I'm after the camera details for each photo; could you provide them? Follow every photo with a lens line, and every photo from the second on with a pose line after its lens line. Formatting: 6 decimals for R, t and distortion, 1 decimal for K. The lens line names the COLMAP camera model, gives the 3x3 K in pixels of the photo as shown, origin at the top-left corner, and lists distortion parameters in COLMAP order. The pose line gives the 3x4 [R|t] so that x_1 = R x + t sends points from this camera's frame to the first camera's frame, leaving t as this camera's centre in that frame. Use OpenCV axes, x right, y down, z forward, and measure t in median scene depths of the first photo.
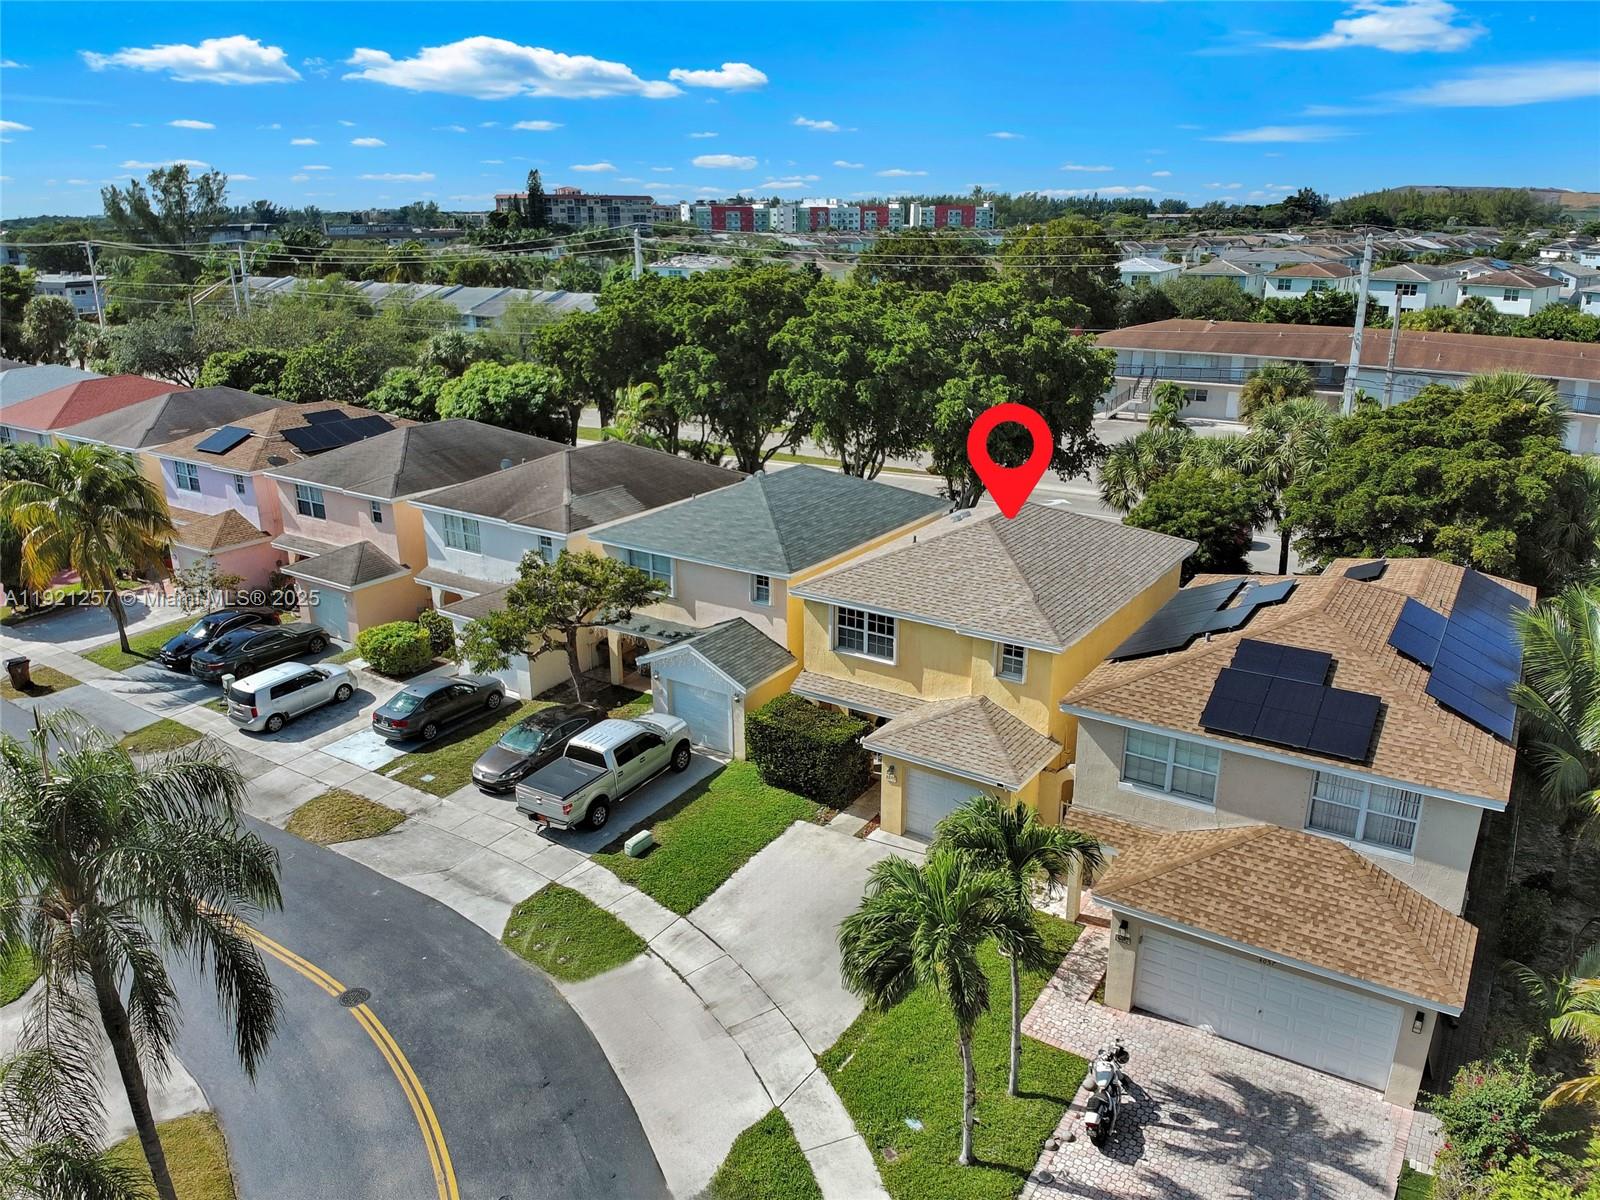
lens RADIAL K [[1126.0, 0, 800.0], [0, 1126.0, 600.0], [0, 0, 1]] dist [0.118330, -0.197624]
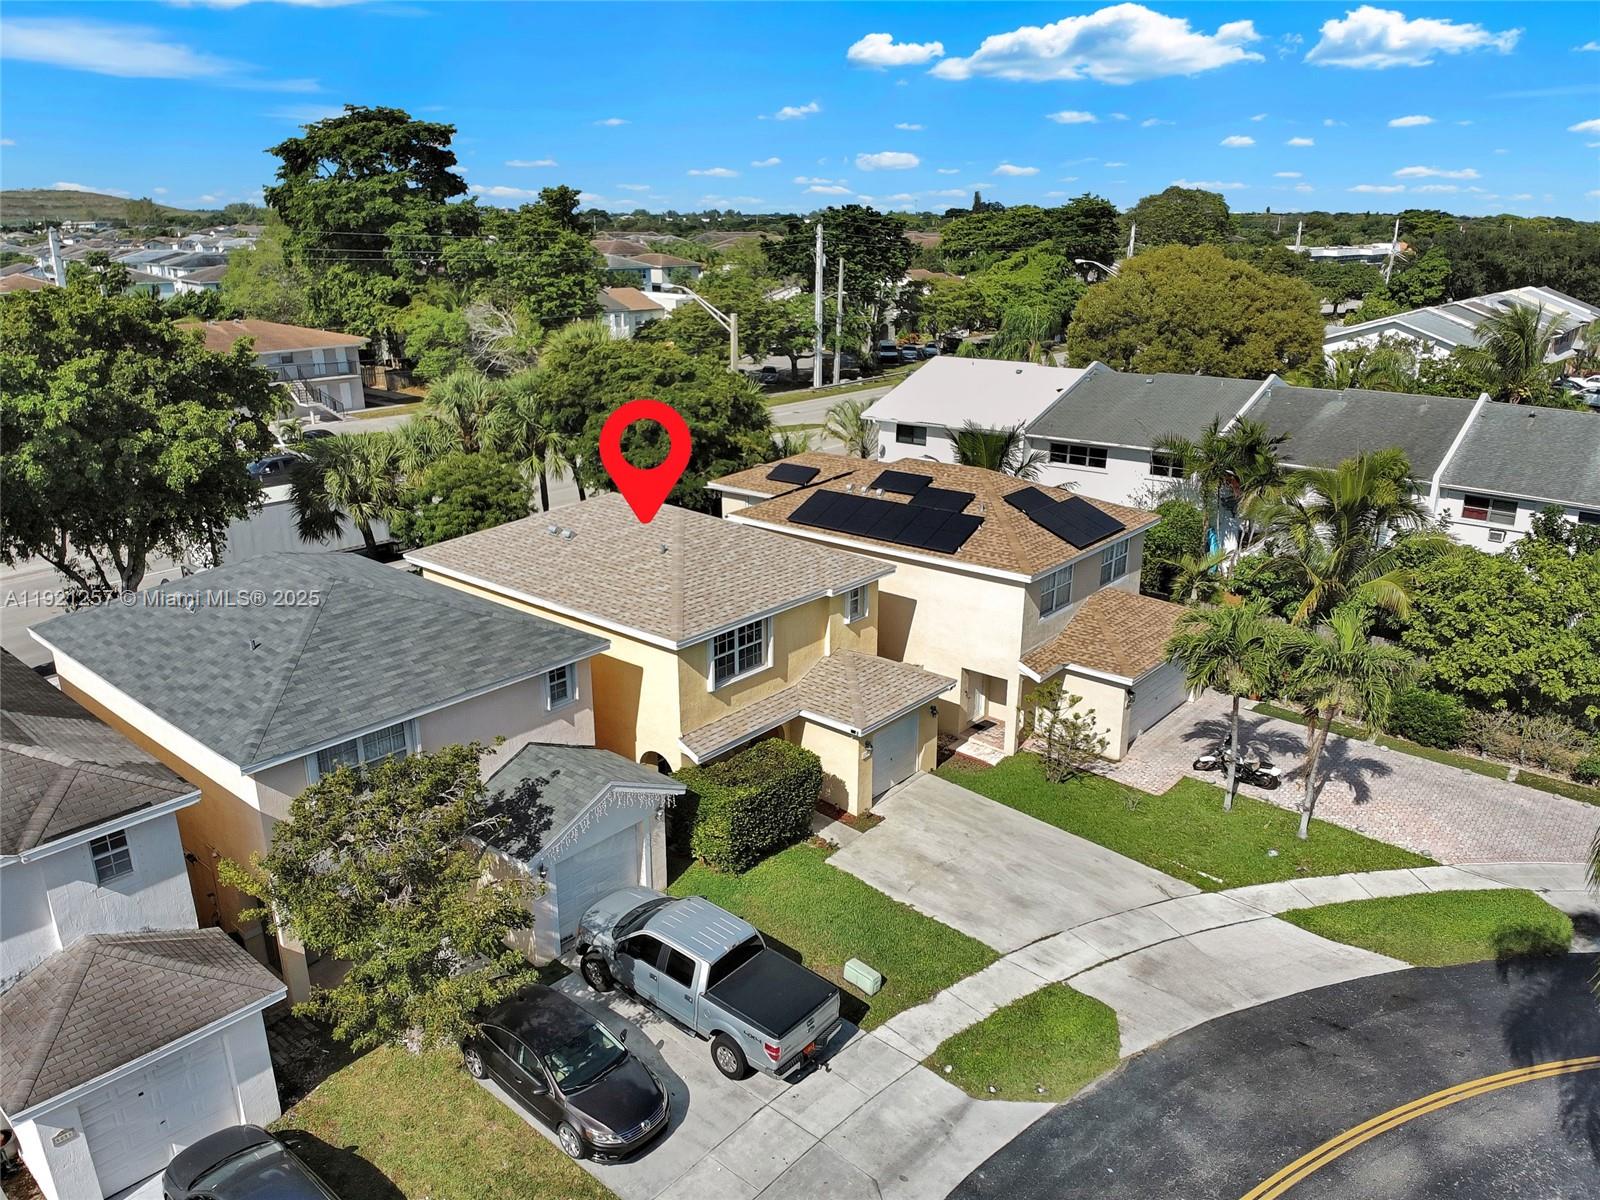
lens RADIAL K [[1126.0, 0, 800.0], [0, 1126.0, 600.0], [0, 0, 1]] dist [0.118330, -0.197624]
pose [[0.130686, -0.309724, 0.941803, -0.876892], [0.310457, 0.914957, 0.257816, -0.255461], [-0.941561, 0.258696, 0.215729, 0.881083]]
